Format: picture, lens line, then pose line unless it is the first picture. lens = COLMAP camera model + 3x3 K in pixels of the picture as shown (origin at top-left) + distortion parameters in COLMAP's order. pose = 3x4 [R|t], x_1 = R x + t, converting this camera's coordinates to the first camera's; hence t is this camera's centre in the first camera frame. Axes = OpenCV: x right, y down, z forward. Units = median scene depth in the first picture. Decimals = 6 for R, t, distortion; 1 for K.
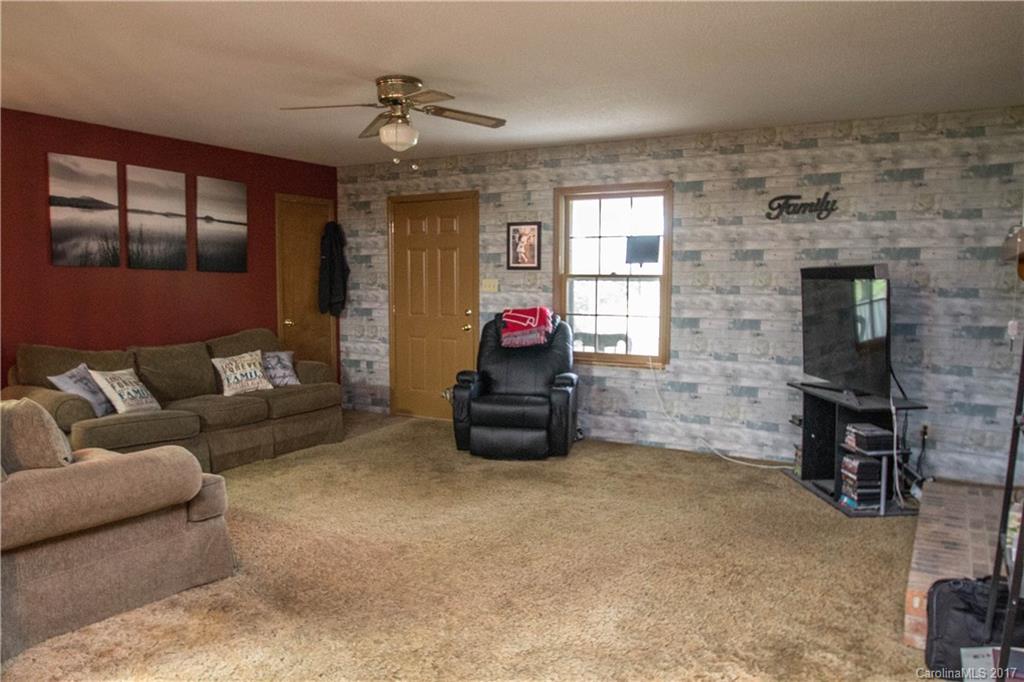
lens RADIAL K [[770.9, 0, 516.1], [0, 770.9, 356.6], [0, 0, 1]] dist [-0.038300, 0.000702]
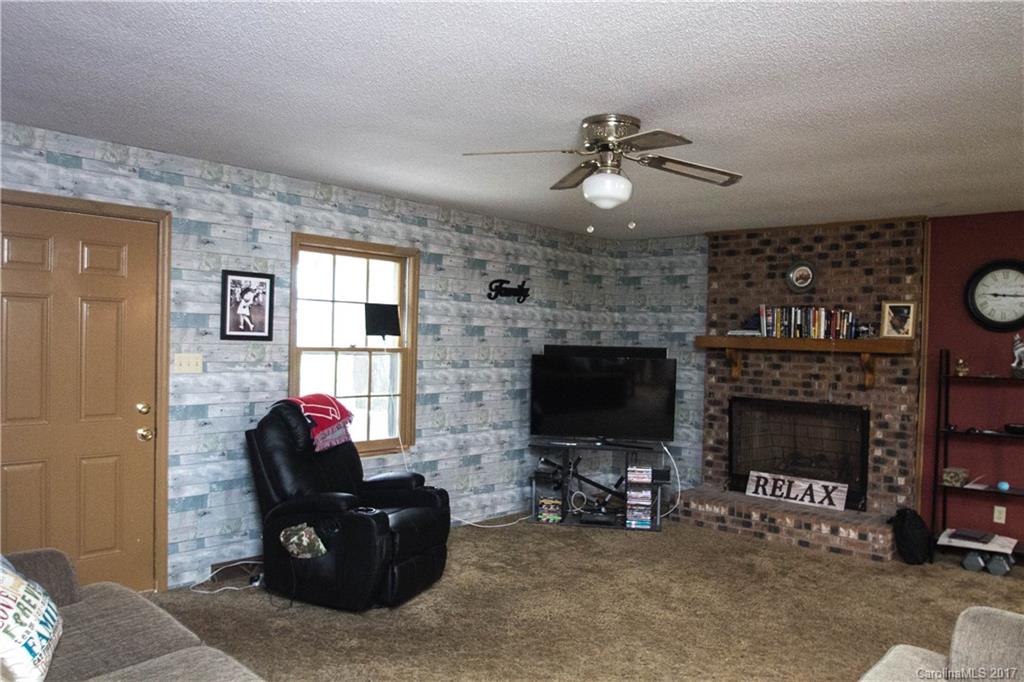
lens RADIAL K [[770.9, 0, 516.1], [0, 770.9, 356.6], [0, 0, 1]] dist [-0.038300, 0.000702]
pose [[0.191442, -0.023496, 0.981223, -0.657262], [0.068800, 0.997576, 0.010465, -0.093526], [-0.979090, 0.065505, 0.192594, 0.666997]]
